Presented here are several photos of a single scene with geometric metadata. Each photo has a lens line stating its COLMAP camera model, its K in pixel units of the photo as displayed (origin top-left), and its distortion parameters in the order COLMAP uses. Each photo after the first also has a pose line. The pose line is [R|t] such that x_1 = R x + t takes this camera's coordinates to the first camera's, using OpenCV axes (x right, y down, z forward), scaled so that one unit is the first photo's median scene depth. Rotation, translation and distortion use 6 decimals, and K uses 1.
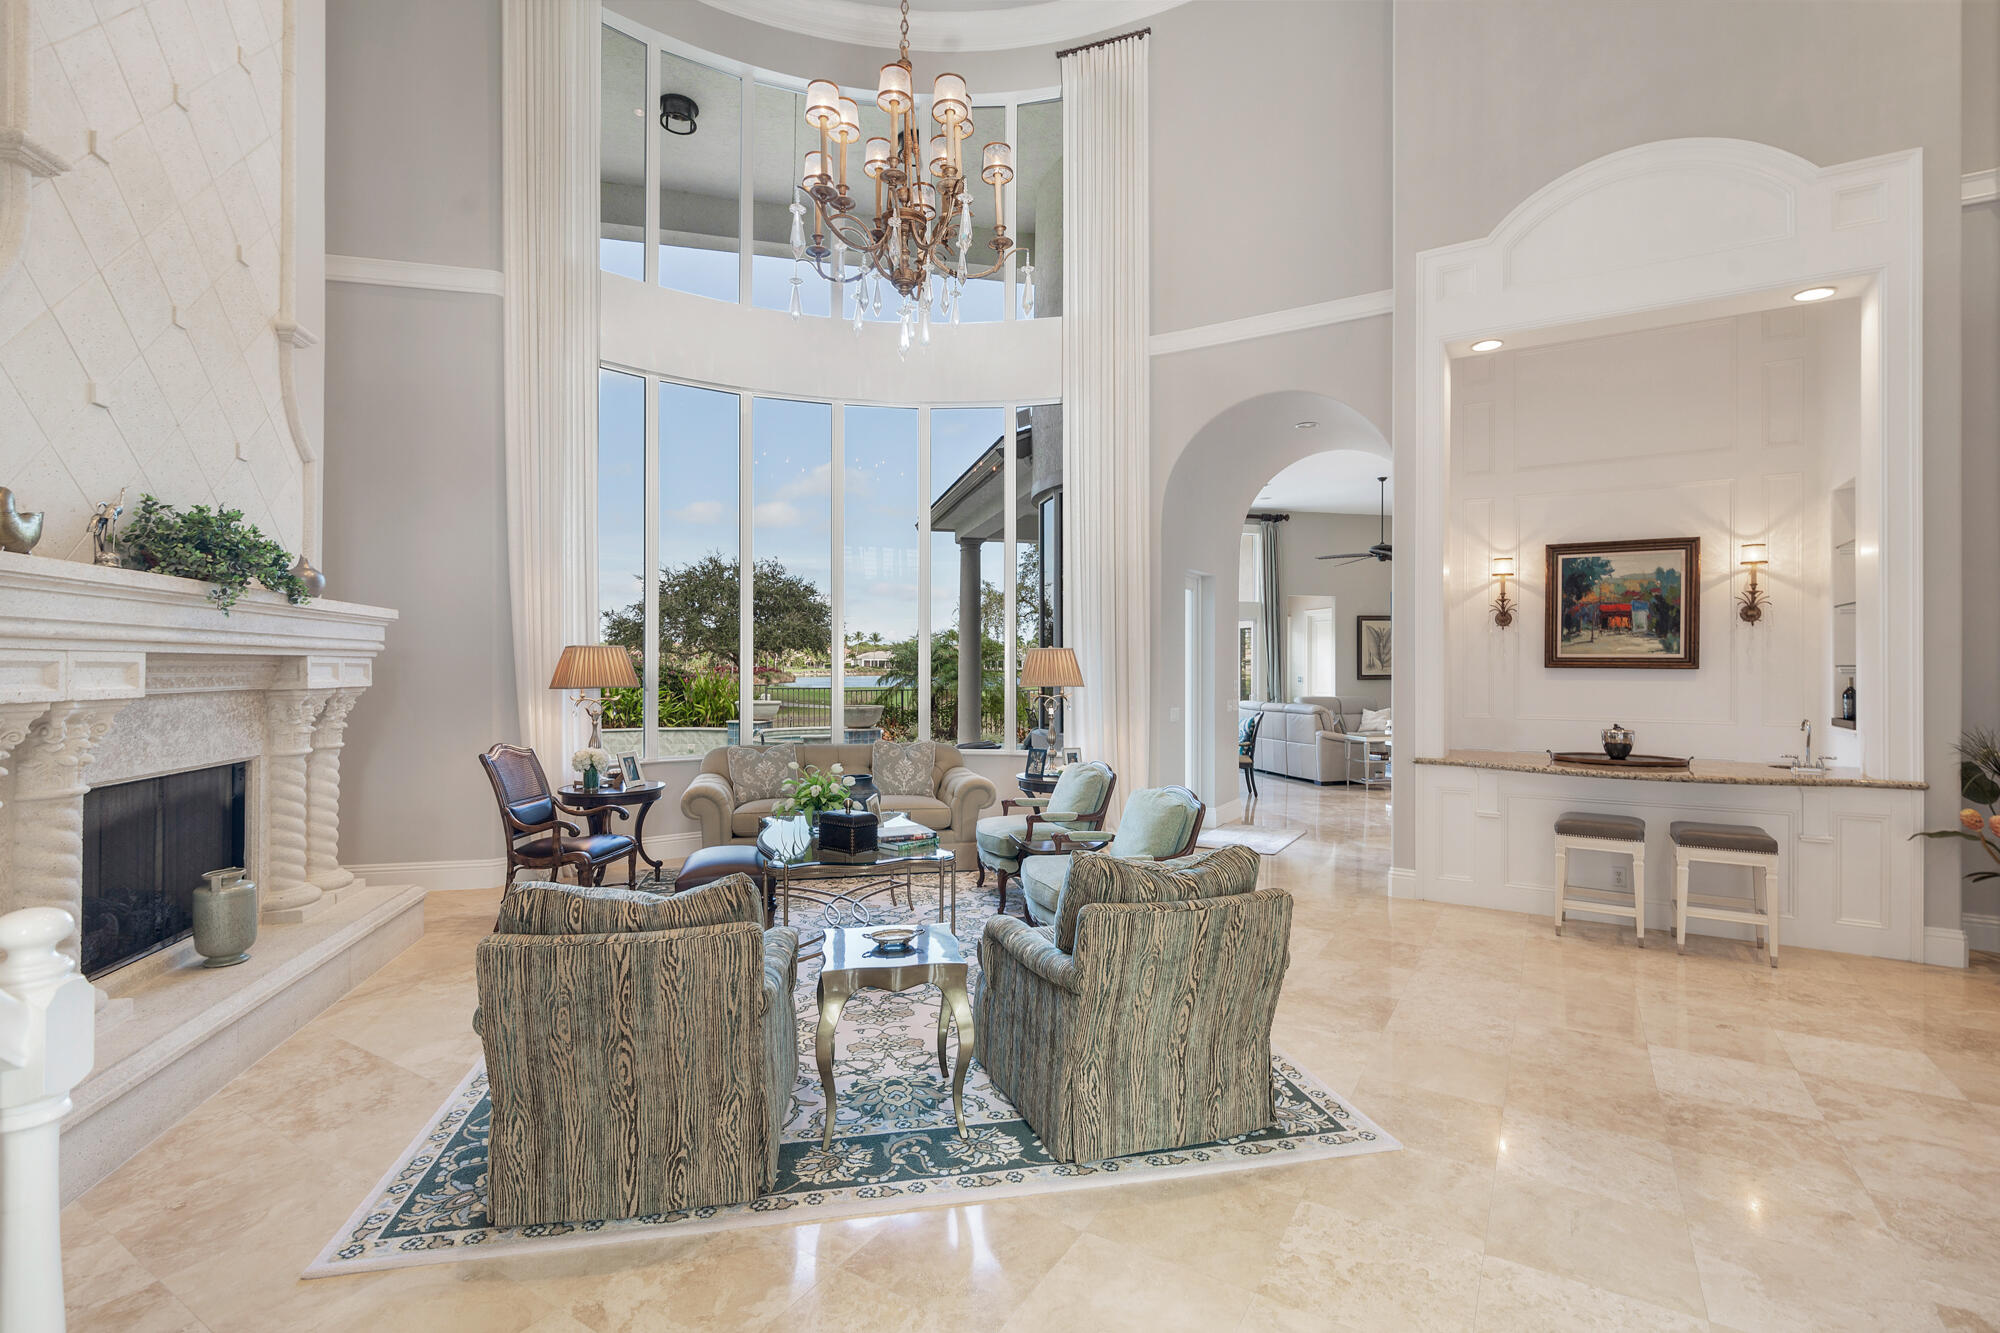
lens RADIAL K [[928.2, 0, 1002.6], [0, 928.2, 664.3], [0, 0, 1]] dist [0.003538, 0.000545]
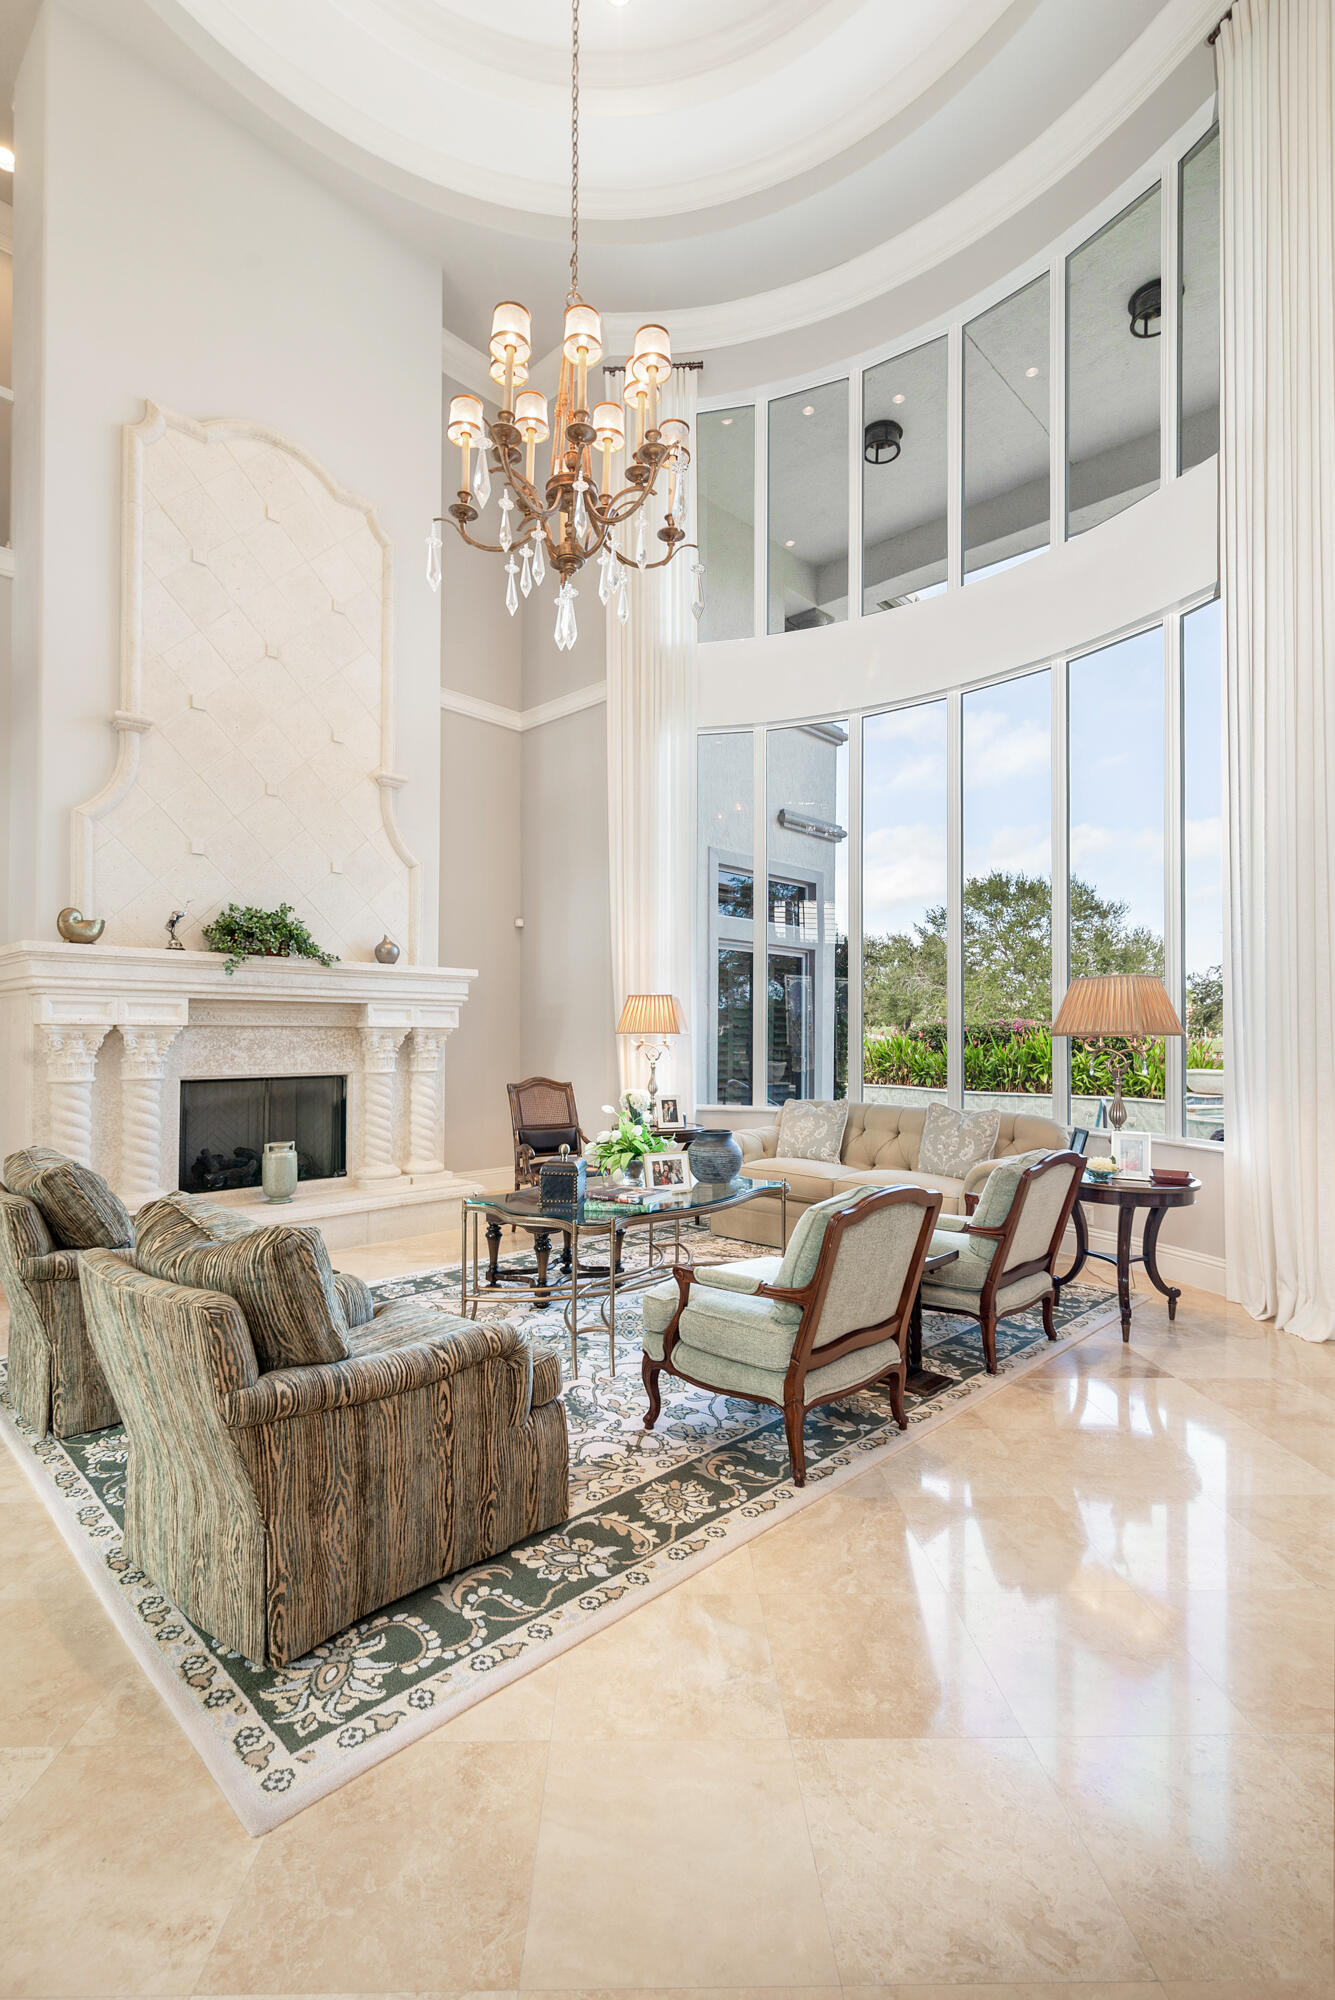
lens RADIAL K [[928.2, 0, 659.0], [0, 928.2, 1025.8], [0, 0, 1]] dist [0.003538, 0.000545]
pose [[0.530922, -0.008541, -0.847378, 0.529413], [-0.001019, 0.999942, -0.010718, 0.030447], [0.847420, 0.006554, 0.530883, 0.475590]]
